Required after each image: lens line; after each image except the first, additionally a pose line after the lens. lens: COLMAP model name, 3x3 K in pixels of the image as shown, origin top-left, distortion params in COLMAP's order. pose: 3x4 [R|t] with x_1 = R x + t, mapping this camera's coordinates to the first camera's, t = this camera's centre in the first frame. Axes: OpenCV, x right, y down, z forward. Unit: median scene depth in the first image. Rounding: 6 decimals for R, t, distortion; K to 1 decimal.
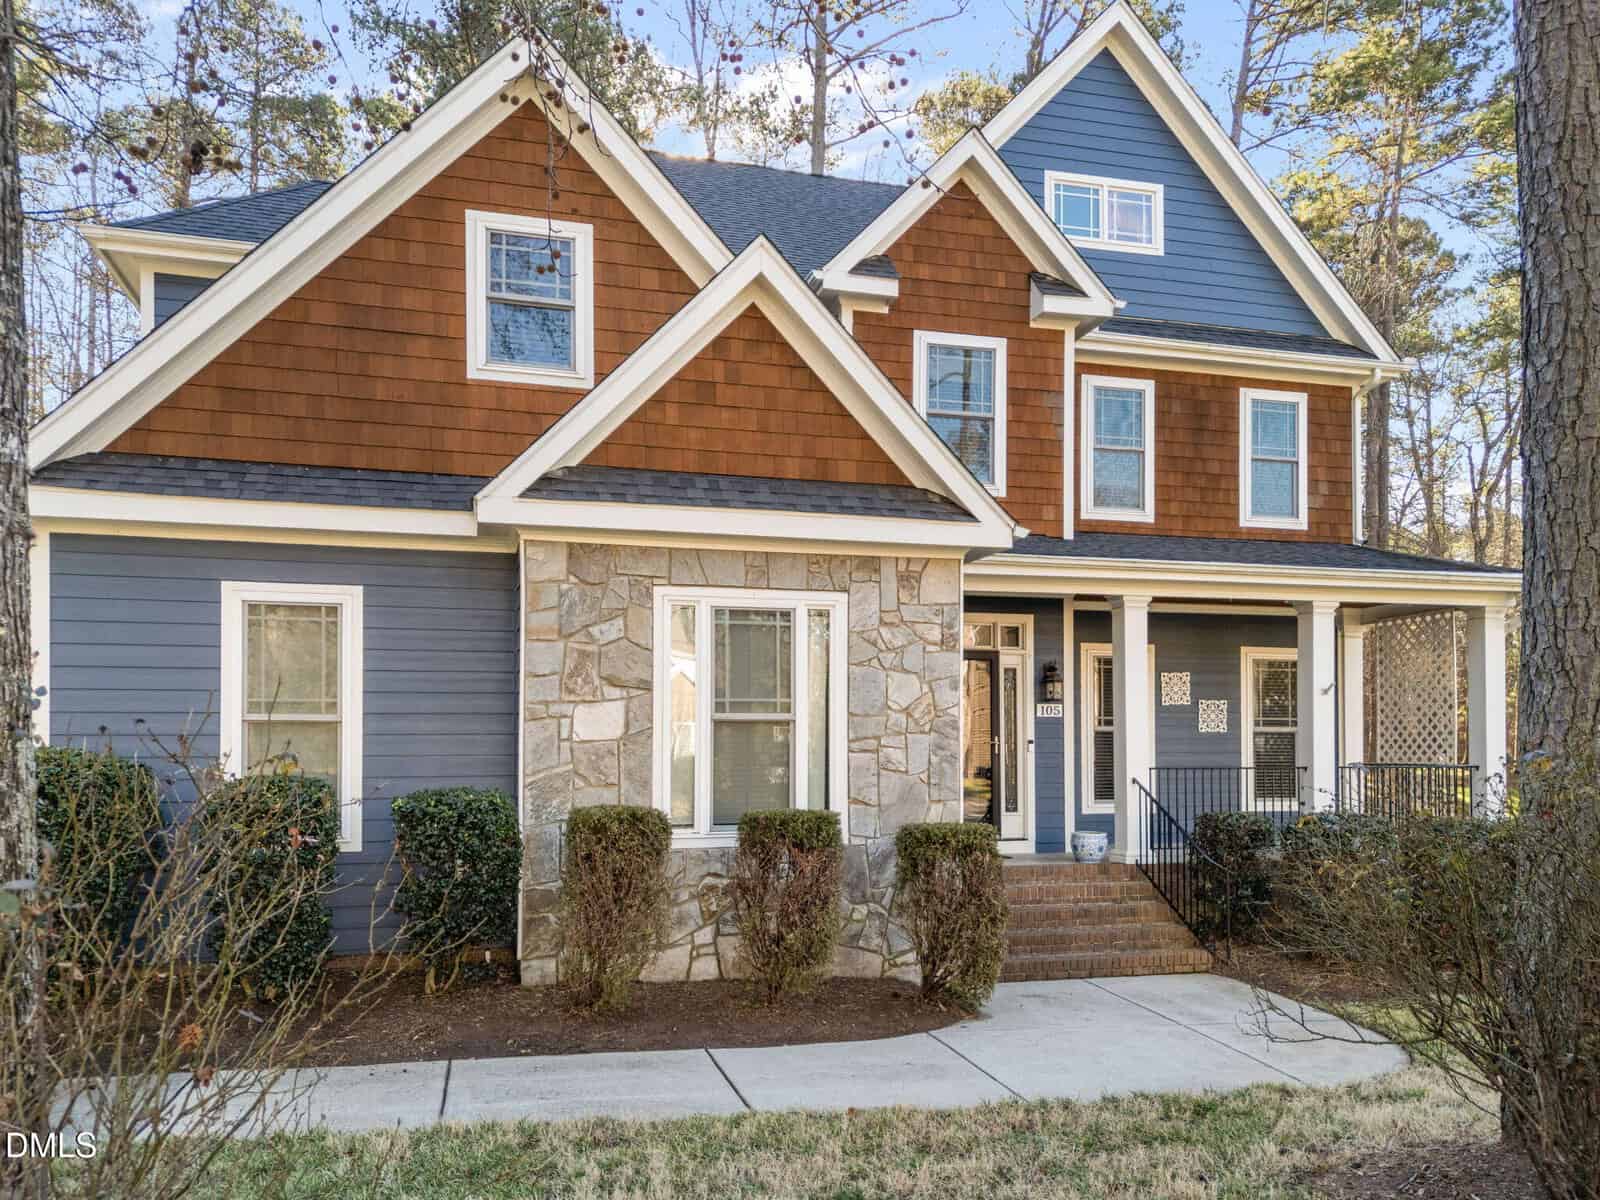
lens RADIAL K [[1234.9, 0, 805.1], [0, 1234.9, 712.2], [0, 0, 1]] dist [0.051650, -0.018076]
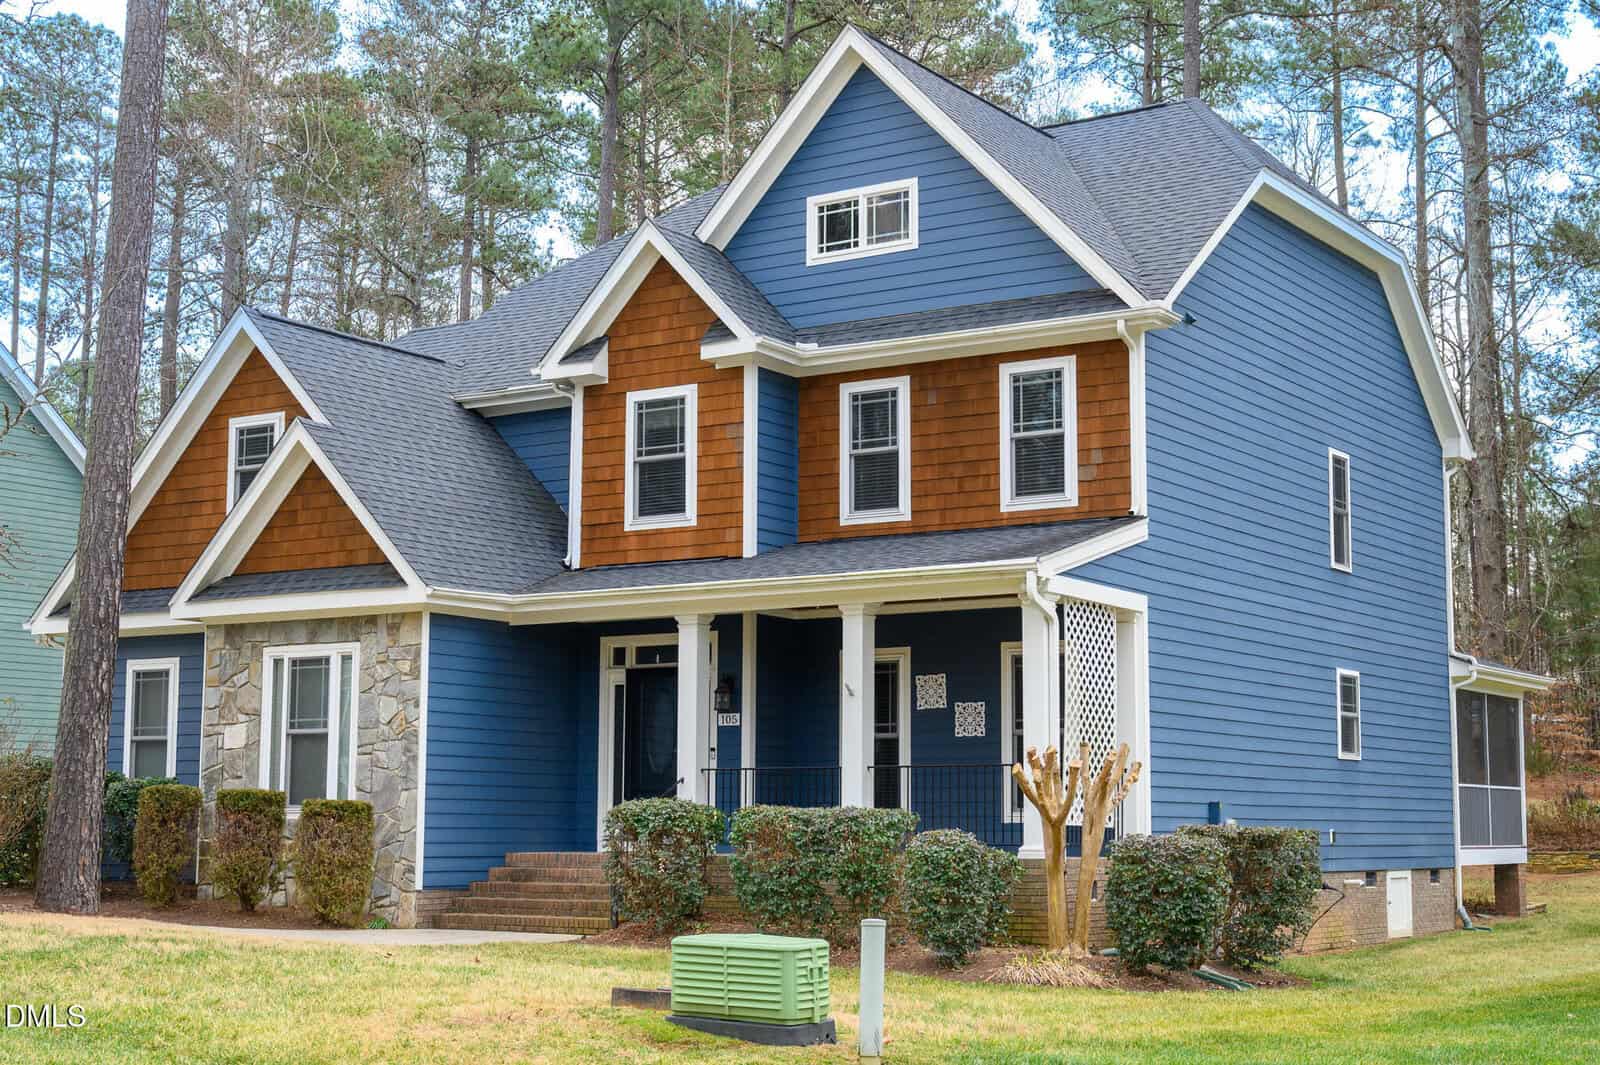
lens RADIAL K [[2326.1, 0, 803.0], [0, 2326.1, 533.8], [0, 0, 1]] dist [-0.031540, 0.000000]
pose [[0.645731, -0.091948, -0.758009, 2.377327], [0.017425, 0.994239, -0.105759, 0.070796], [0.763366, 0.055083, 0.643613, -0.337589]]
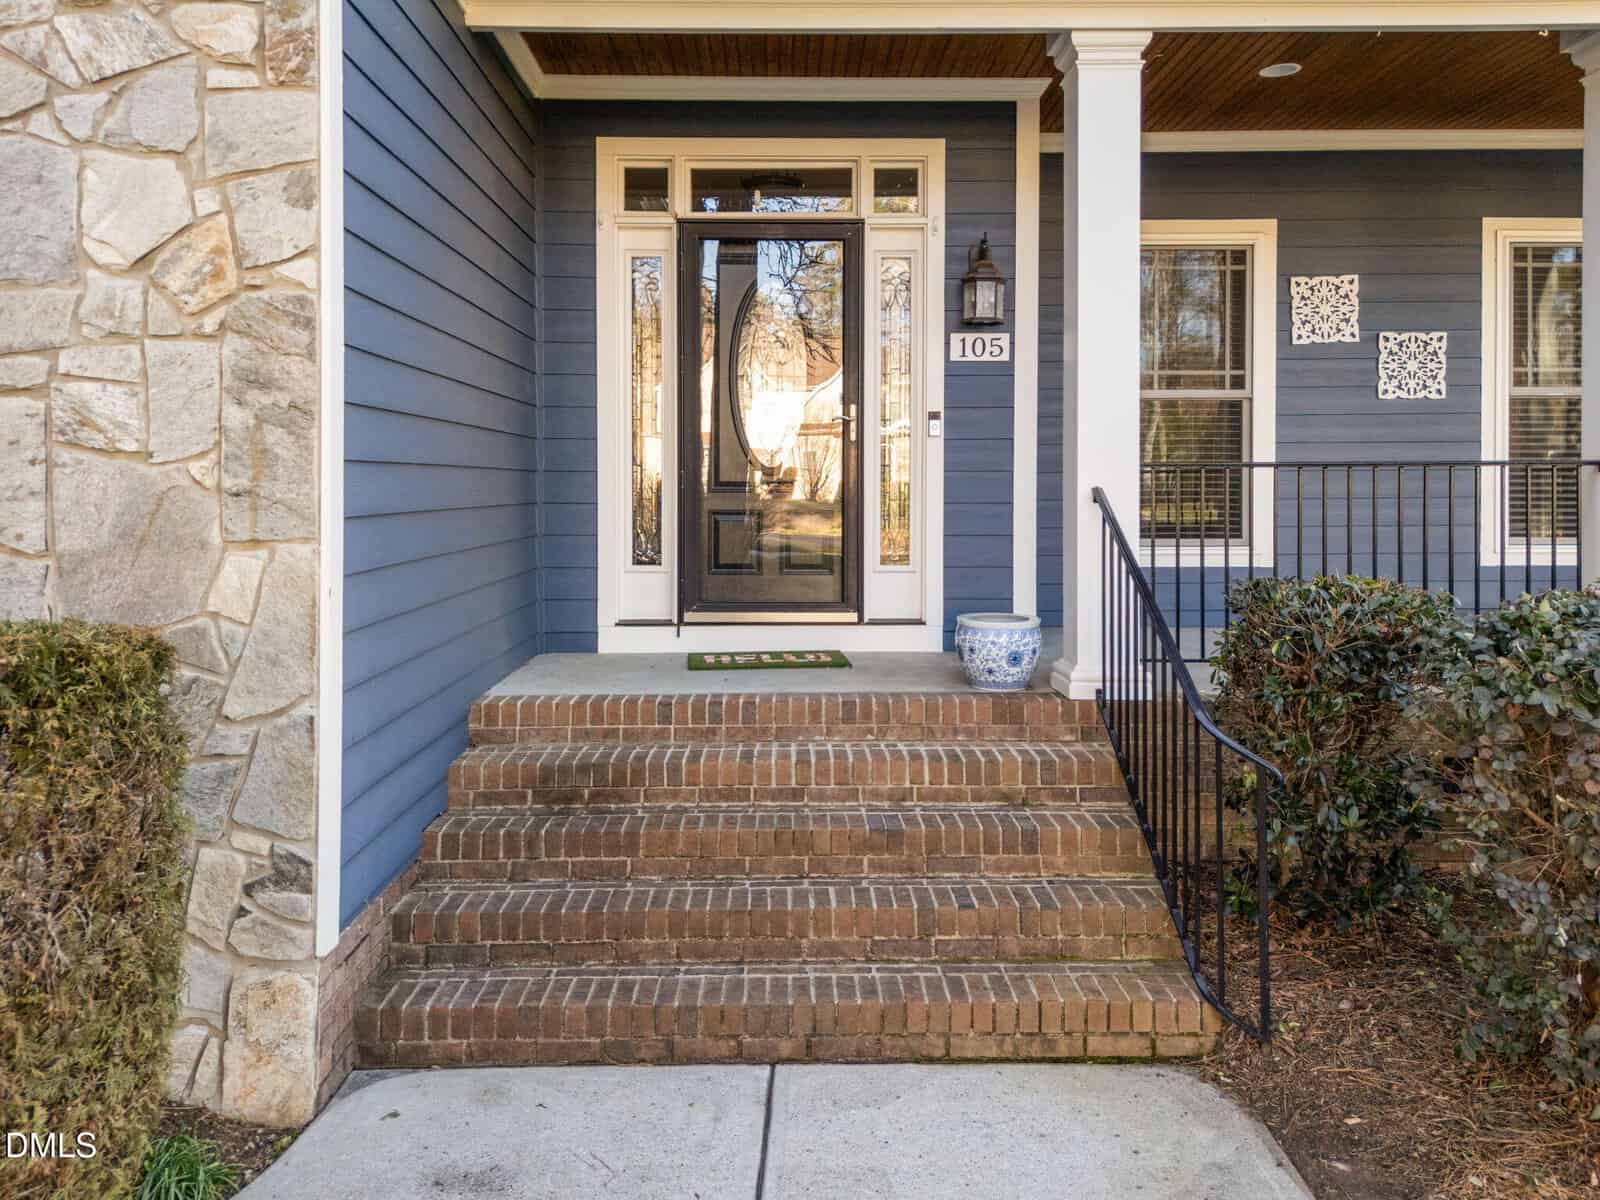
lens RADIAL K [[1234.9, 0, 808.4], [0, 1234.9, 487.0], [0, 0, 1]] dist [0.051650, -0.018076]
pose [[0.968117, -0.004664, -0.250456, 0.336456], [0.012364, 0.999498, 0.029182, 0.049374], [0.250194, -0.031349, 0.967688, 0.717219]]
